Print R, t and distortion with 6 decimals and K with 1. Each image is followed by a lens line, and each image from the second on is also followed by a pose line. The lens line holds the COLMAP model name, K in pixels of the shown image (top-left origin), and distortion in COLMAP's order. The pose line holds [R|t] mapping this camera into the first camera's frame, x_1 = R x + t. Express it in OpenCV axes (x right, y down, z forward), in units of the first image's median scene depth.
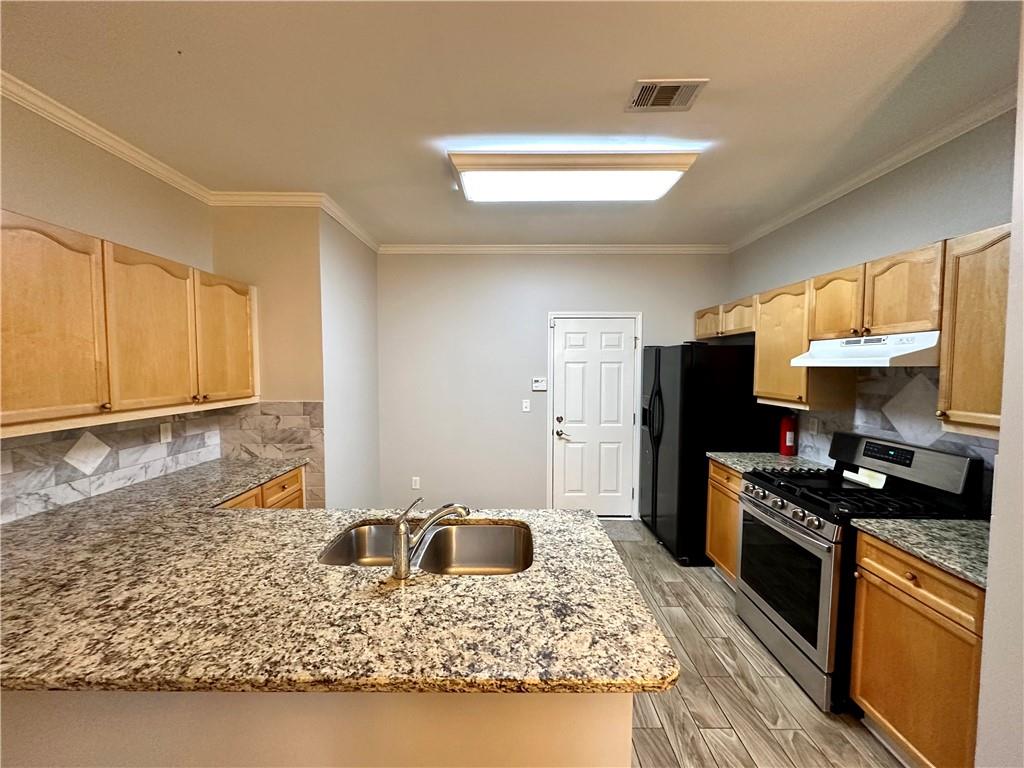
lens RADIAL K [[403.4, 0, 512.0], [0, 403.4, 384.0], [0, 0, 1]] dist [-0.001835, -0.000194]
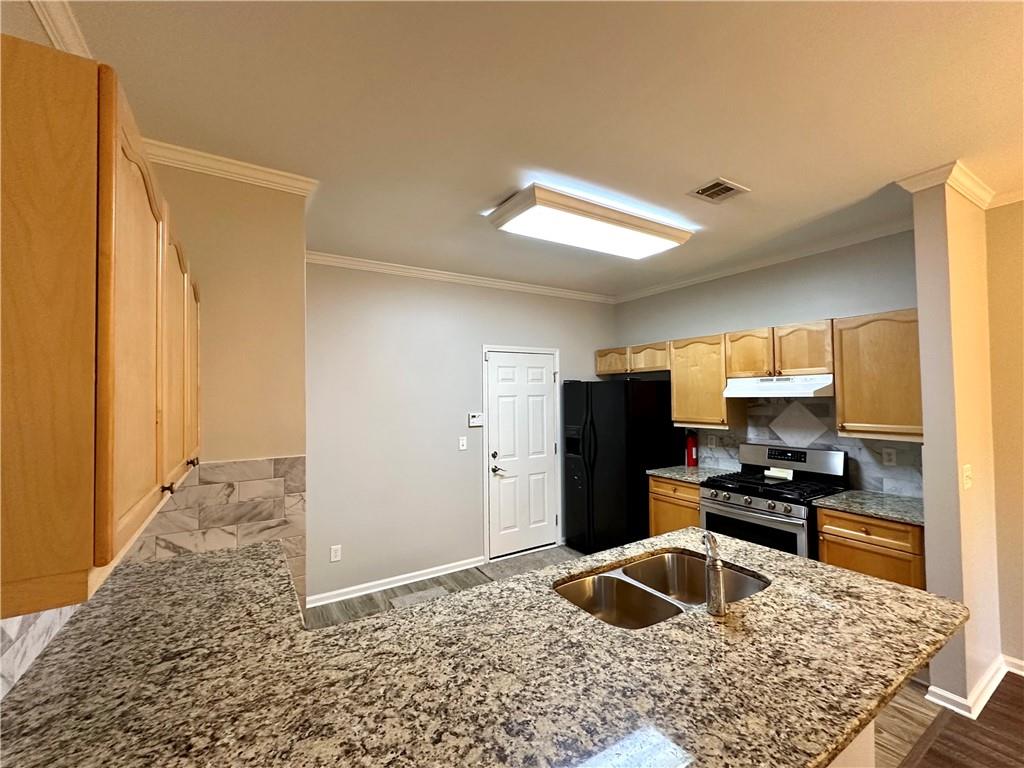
lens RADIAL K [[425.0, 0, 512.0], [0, 425.0, 384.0], [0, 0, 1]] dist [-0.000735, 0.000077]
pose [[0.848450, 0.000758, 0.529274, -0.705644], [0.040295, 0.997004, -0.066021, -0.024455], [-0.527739, 0.077343, 0.845878, 0.183420]]
